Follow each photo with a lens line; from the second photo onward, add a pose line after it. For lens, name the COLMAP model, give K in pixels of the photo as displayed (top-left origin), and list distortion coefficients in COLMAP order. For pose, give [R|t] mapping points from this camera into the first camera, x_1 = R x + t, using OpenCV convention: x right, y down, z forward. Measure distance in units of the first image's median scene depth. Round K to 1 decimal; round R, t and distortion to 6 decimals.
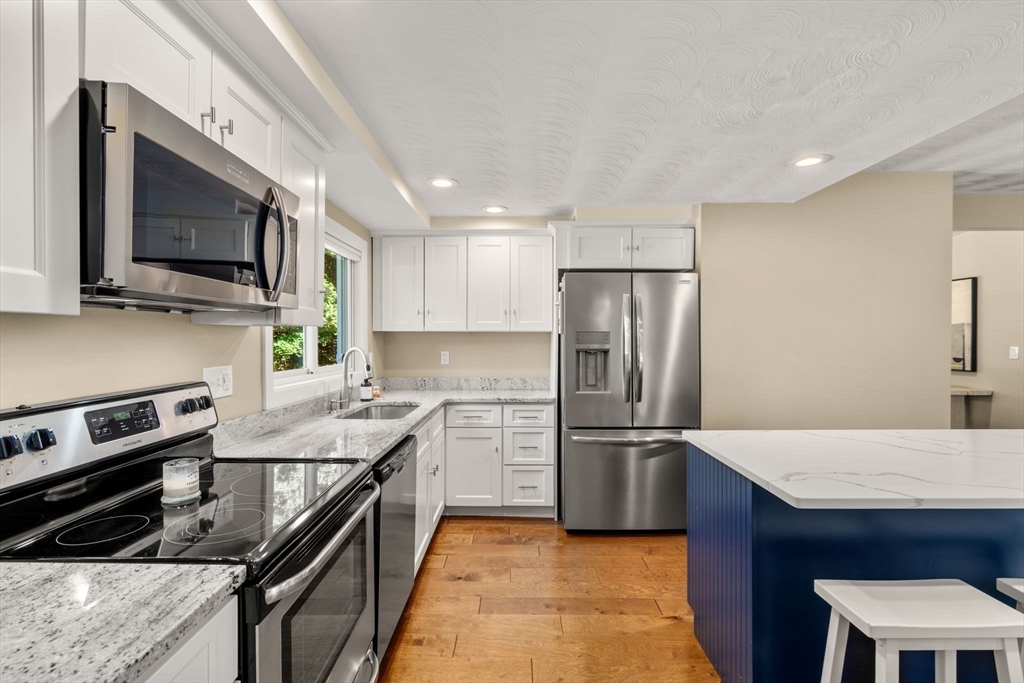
lens RADIAL K [[471.6, 0, 511.1], [0, 471.6, 335.8], [0, 0, 1]] dist [-0.010492, 0.004987]
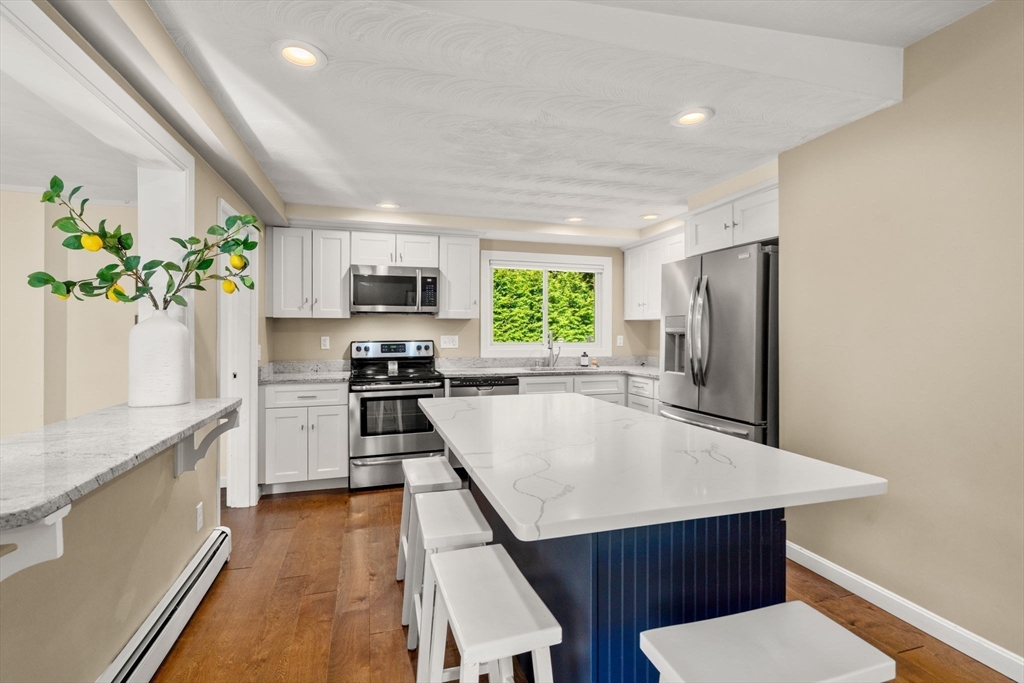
lens RADIAL K [[471.6, 0, 508.6], [0, 471.6, 329.1], [0, 0, 1]] dist [-0.010492, 0.004987]
pose [[0.291653, -0.006355, -0.956503, 1.089412], [0.003111, 0.999979, -0.005696, 0.025956], [0.956519, -0.001315, 0.291667, 0.325076]]
